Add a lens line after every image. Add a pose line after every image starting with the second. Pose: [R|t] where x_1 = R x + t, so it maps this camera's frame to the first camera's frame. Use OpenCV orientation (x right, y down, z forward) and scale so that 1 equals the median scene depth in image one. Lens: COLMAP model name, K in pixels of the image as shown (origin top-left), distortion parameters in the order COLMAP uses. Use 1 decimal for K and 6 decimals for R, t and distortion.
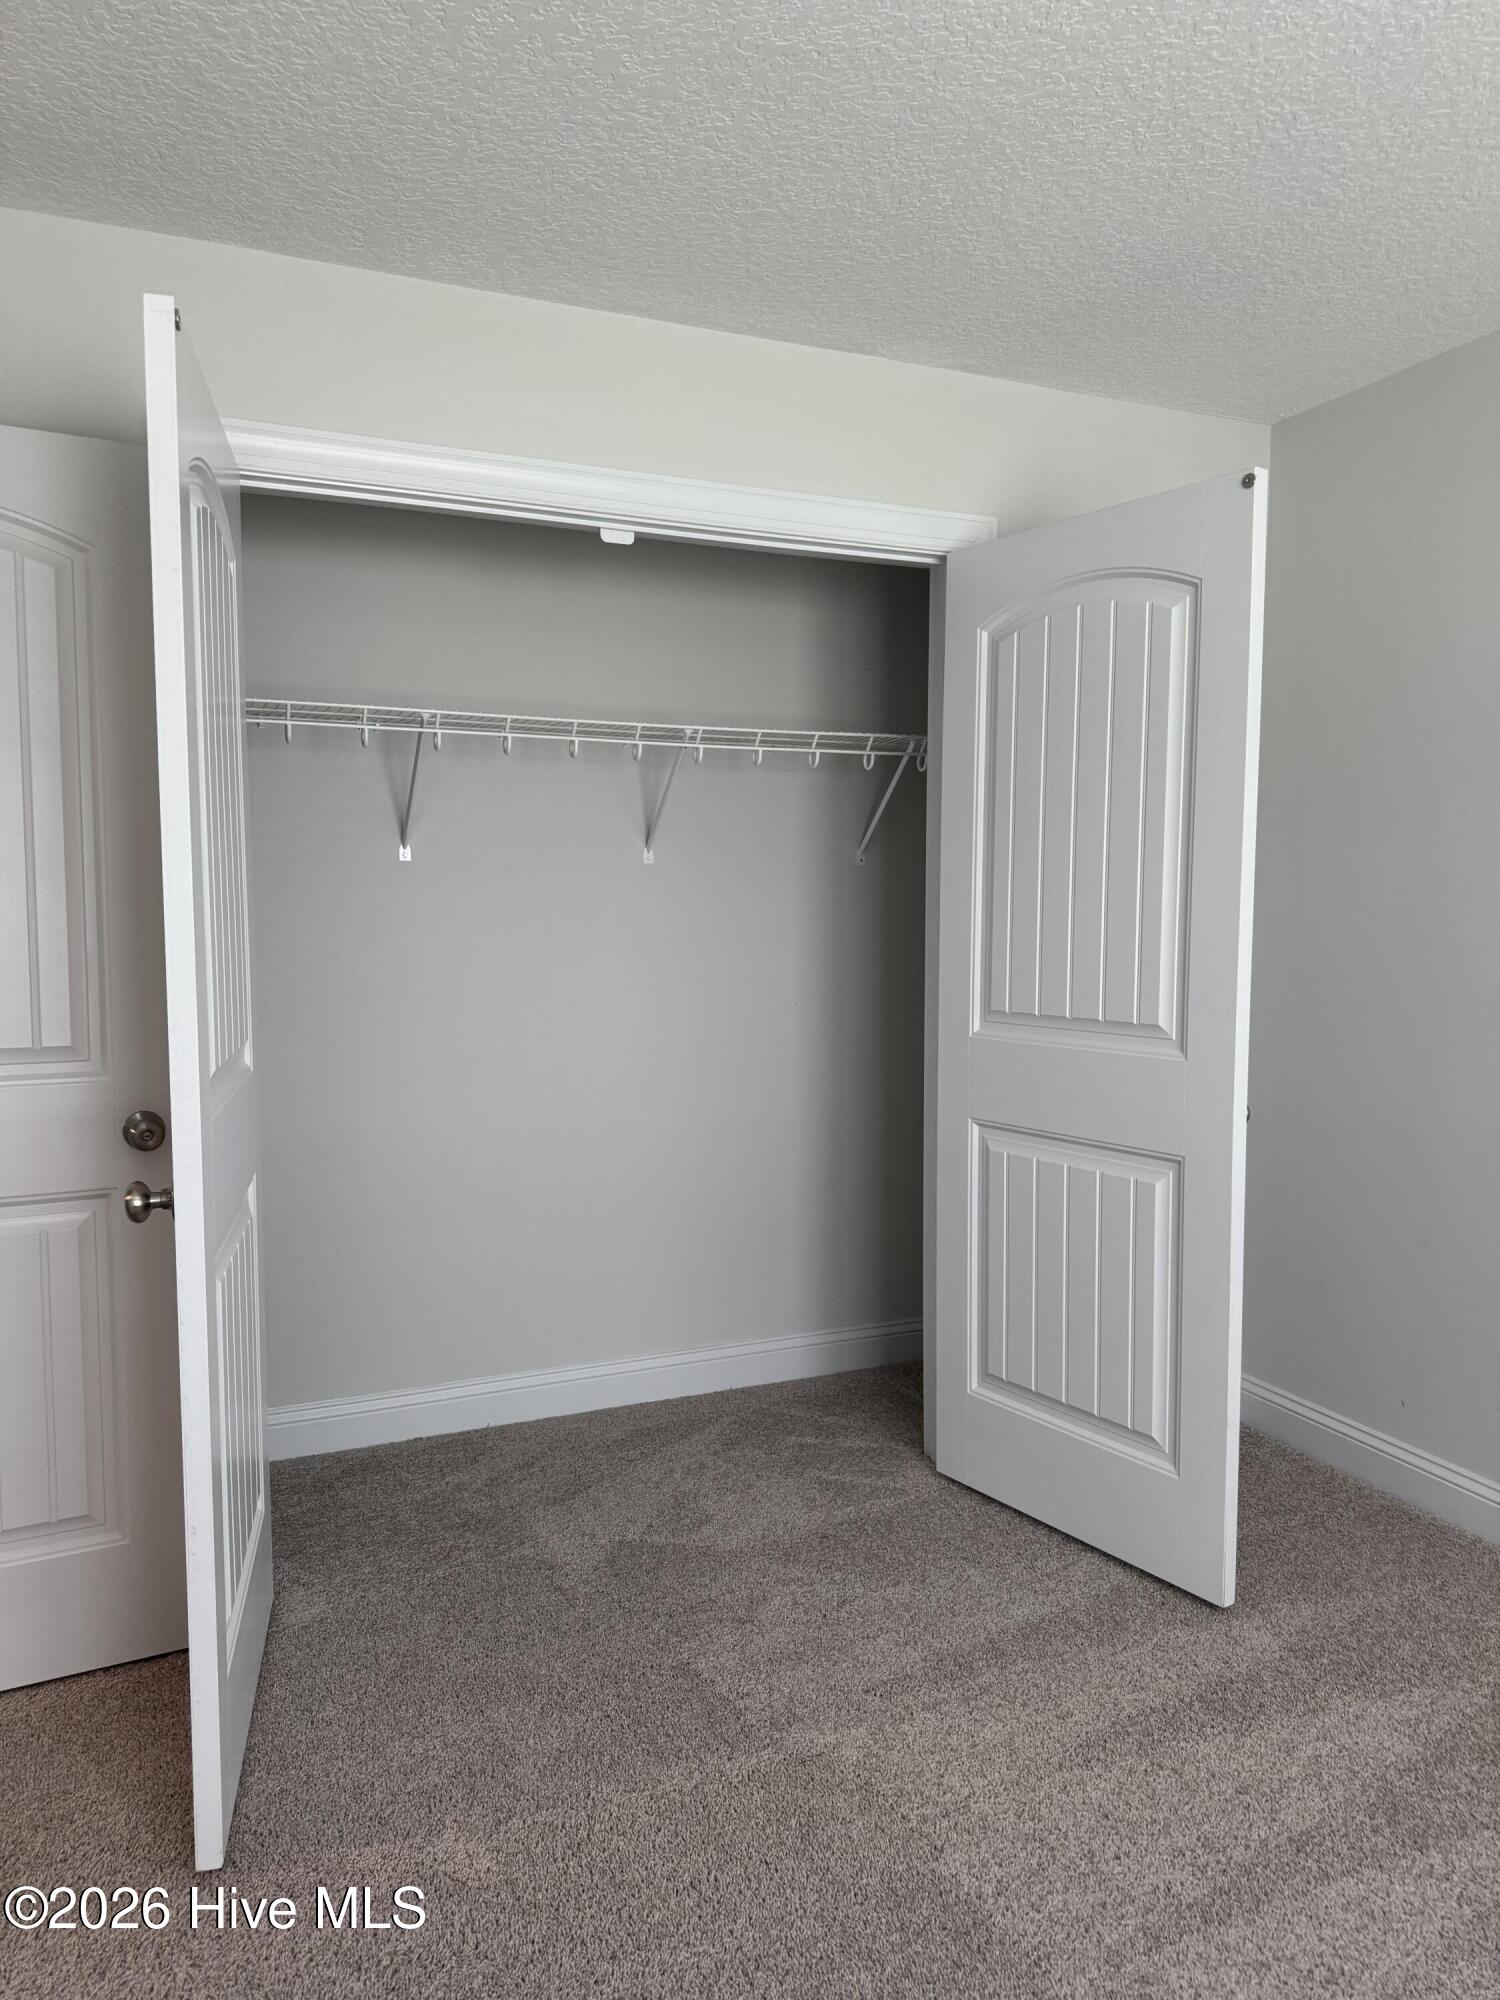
lens RADIAL K [[1466.5, 0, 750.0], [0, 1466.5, 1000.0], [0, 0, 1]] dist [0.093413, -0.076005]
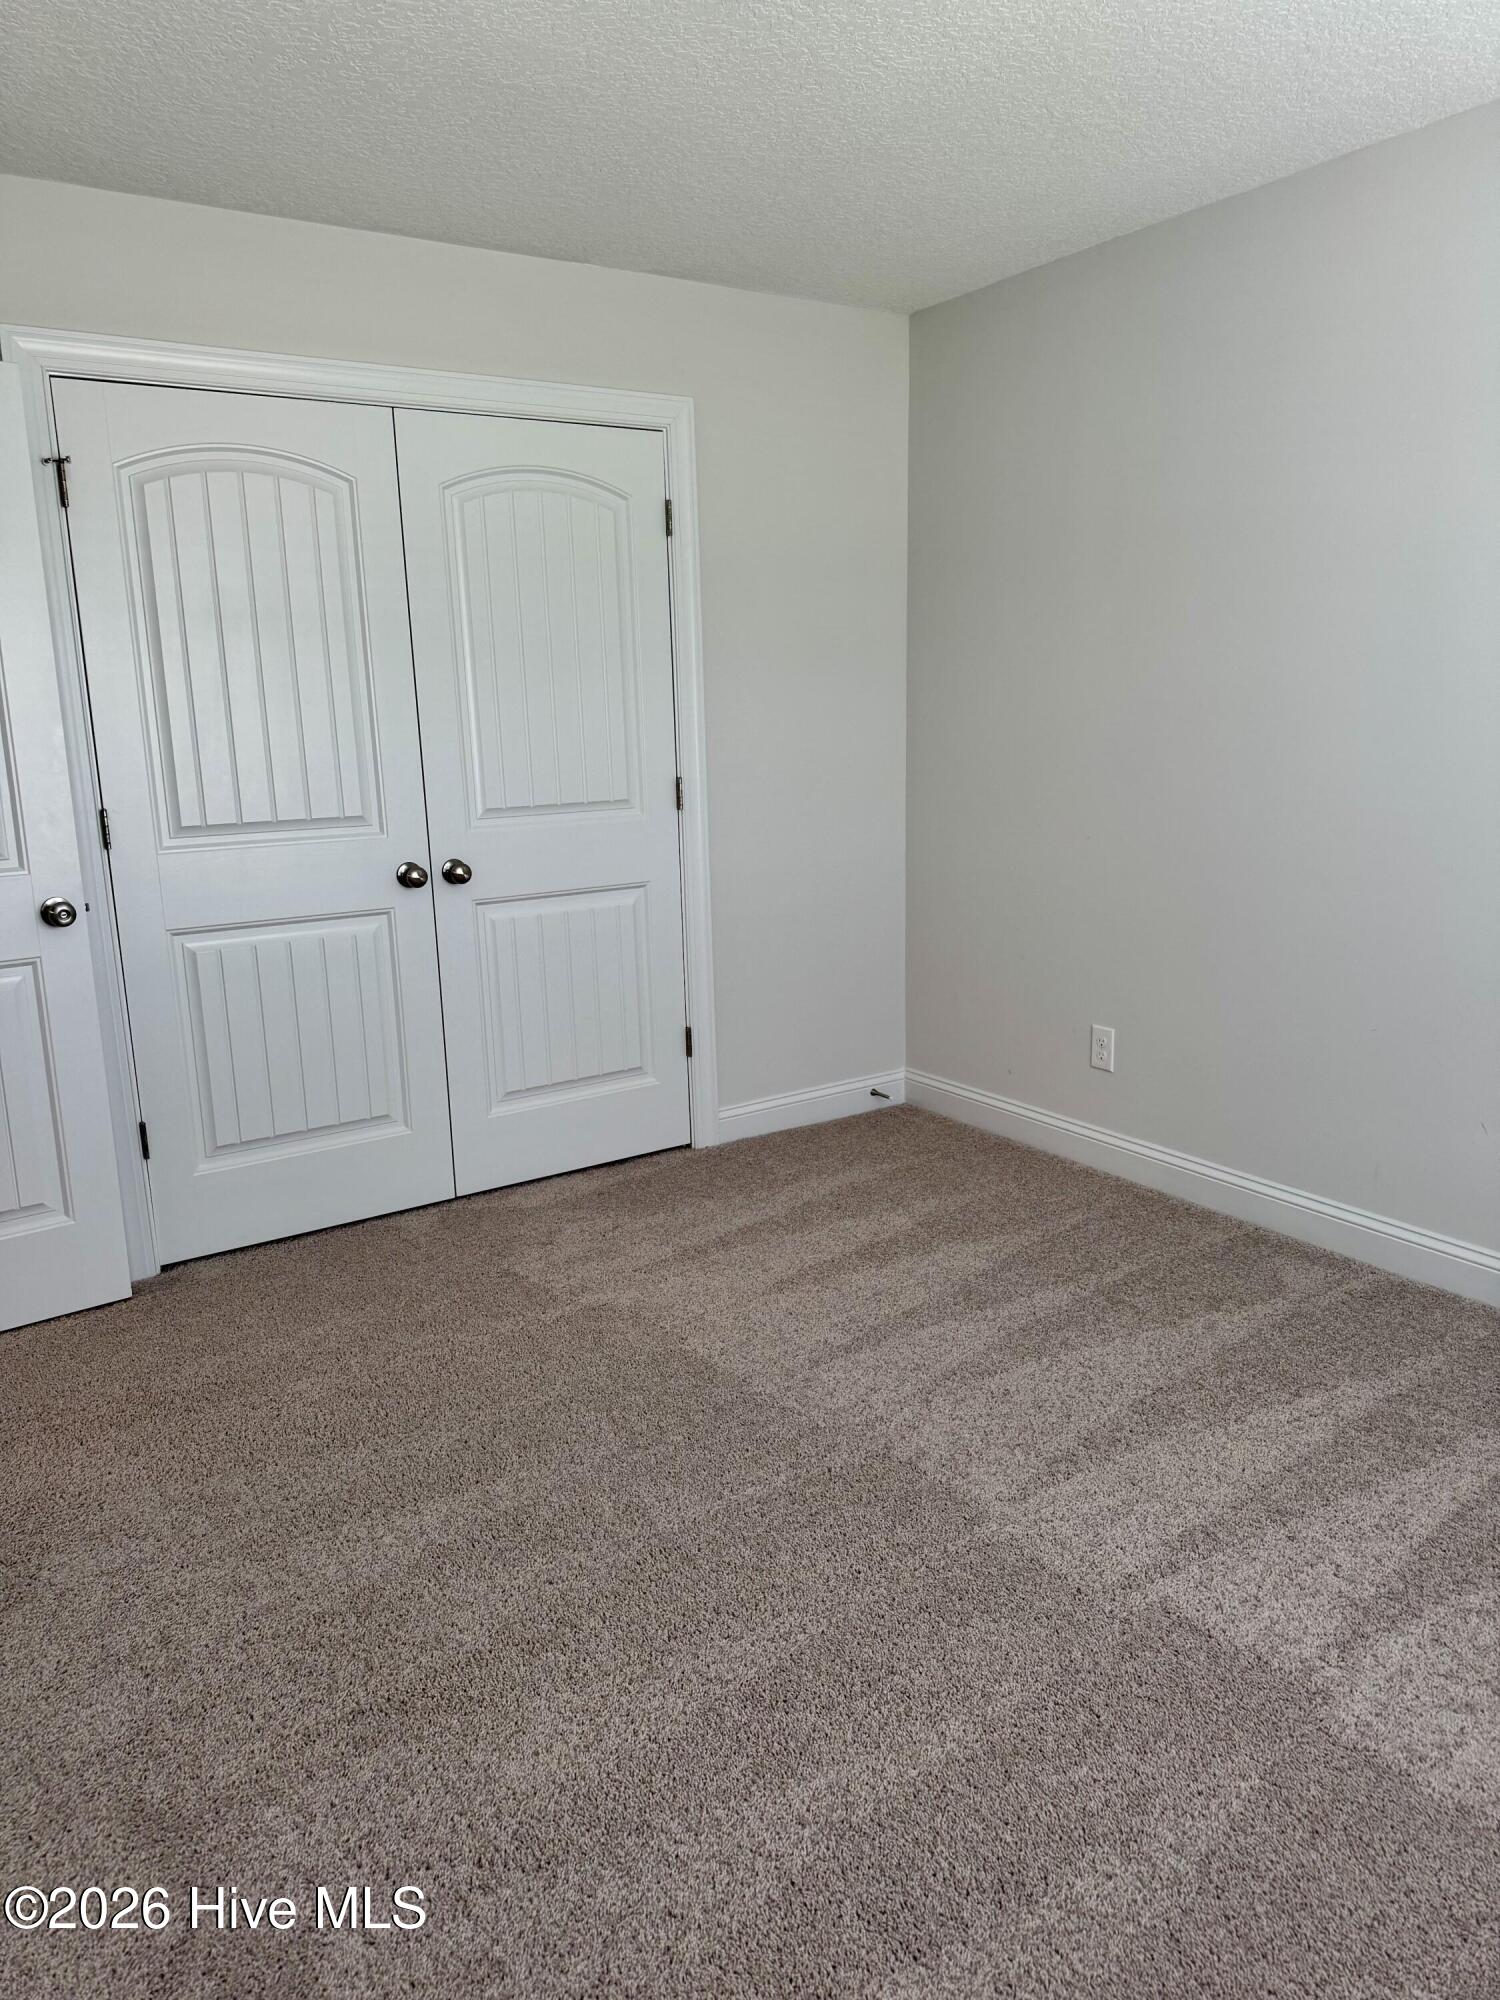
lens RADIAL K [[1466.5, 0, 750.0], [0, 1466.5, 1000.0], [0, 0, 1]] dist [0.093413, -0.076005]
pose [[0.984798, -0.061259, 0.162541, -0.028661], [0.039779, 0.990416, 0.132262, 0.016489], [-0.169085, -0.123785, 0.977797, -0.393633]]
